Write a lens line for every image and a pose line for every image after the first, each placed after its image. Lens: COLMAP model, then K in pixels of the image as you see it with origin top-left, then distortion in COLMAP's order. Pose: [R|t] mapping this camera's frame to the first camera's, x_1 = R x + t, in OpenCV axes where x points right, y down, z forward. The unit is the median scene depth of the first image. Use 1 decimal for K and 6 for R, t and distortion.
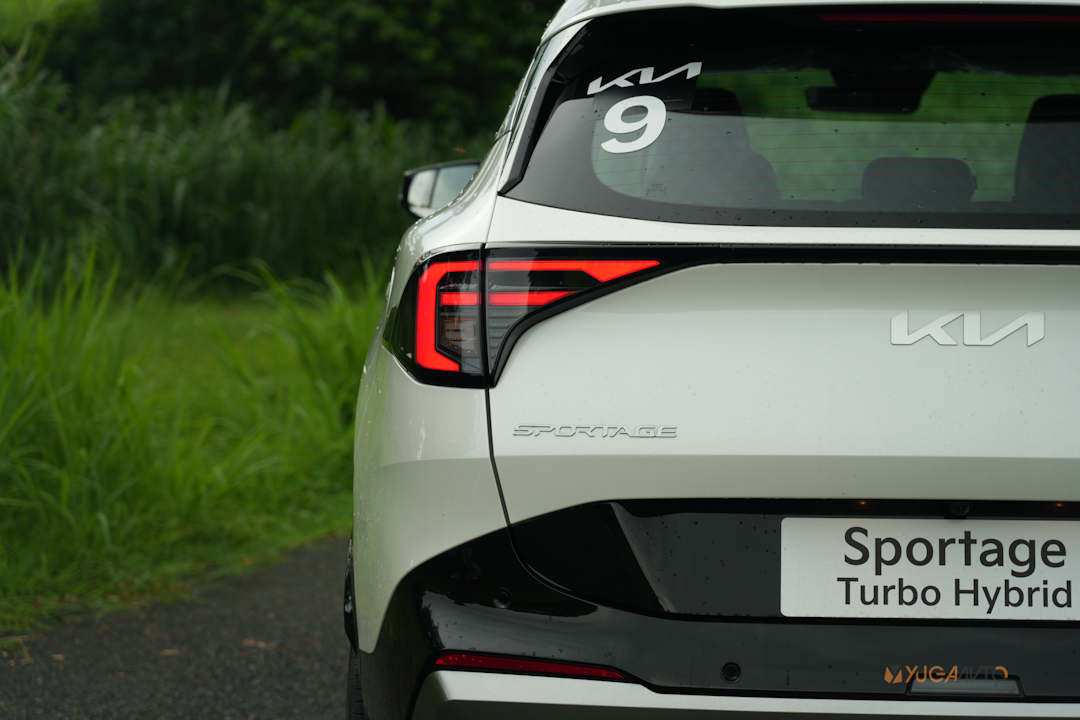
lens RADIAL K [[3163.2, 0, 540.0], [0, 3163.2, 360.0], [0, 0, 1]] dist [-0.073672, 0.012989]
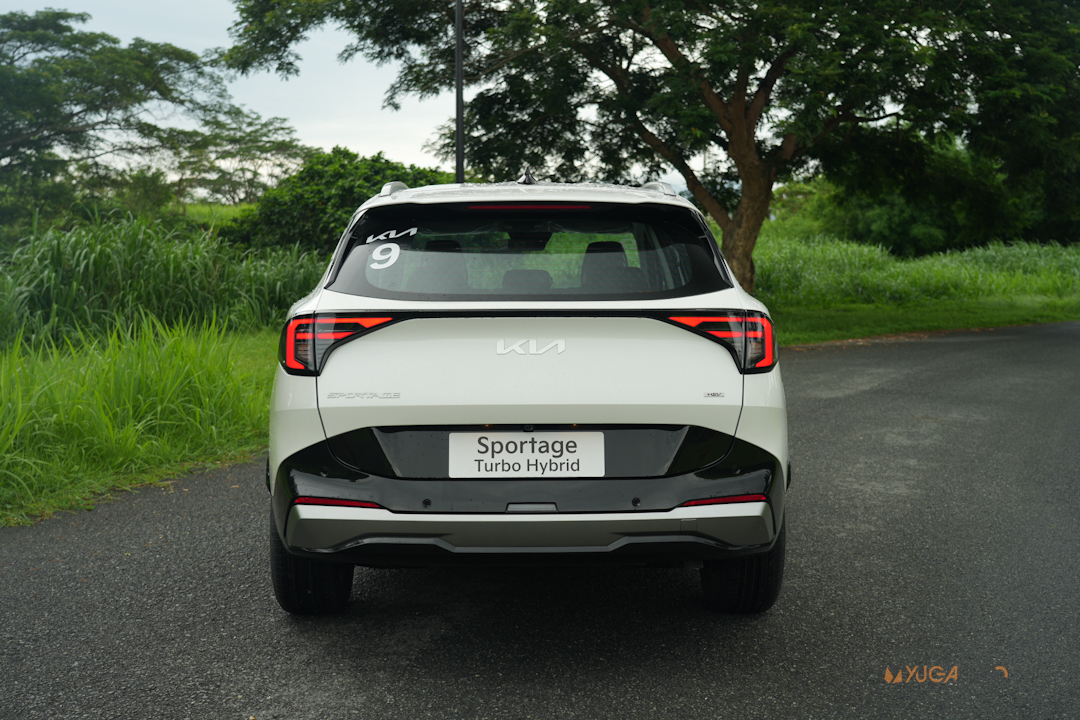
lens RADIAL K [[1264.3, 0, 540.0], [0, 1264.3, 360.0], [0, 0, 1]] dist [0.015294, 0.010880]
pose [[0.997225, -0.016077, 0.072685, 0.074652], [0.015584, 0.999852, 0.007346, -0.006626], [-0.072792, -0.006193, 0.997328, 0.109573]]
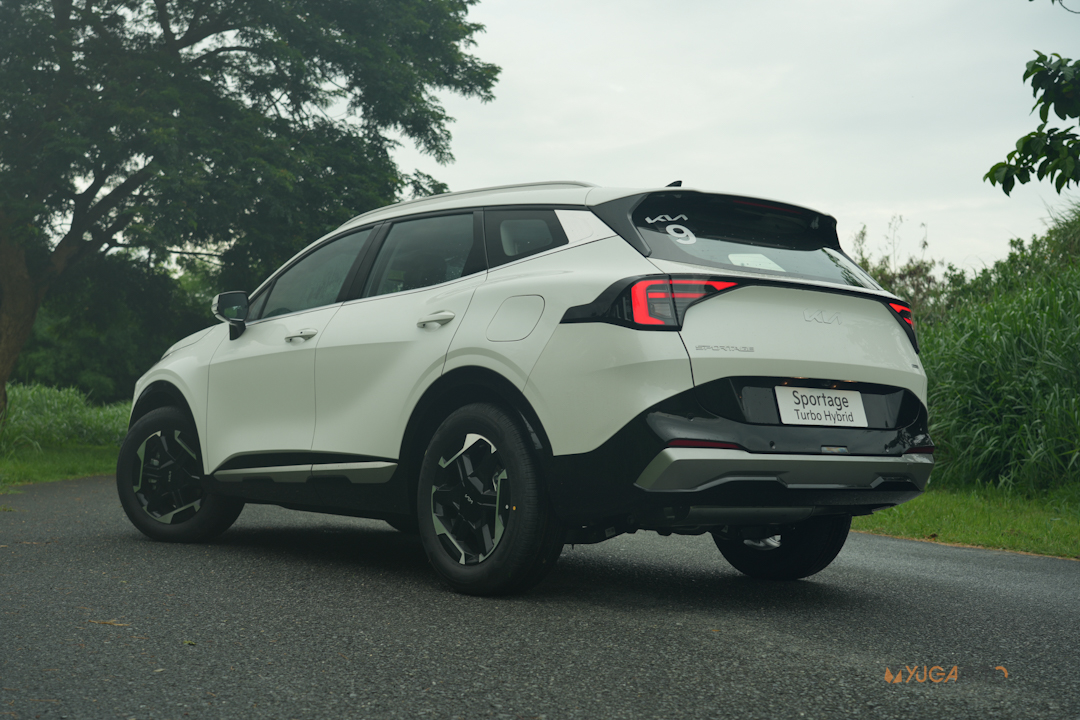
lens RADIAL K [[1401.7, 0, 540.0], [0, 1401.7, 360.0], [0, 0, 1]] dist [0.011862, 0.019171]
pose [[0.737338, 0.051380, 0.673567, -0.812150], [0.026228, 0.994174, -0.104547, 0.139568], [-0.675014, 0.094753, 0.731695, 0.289455]]
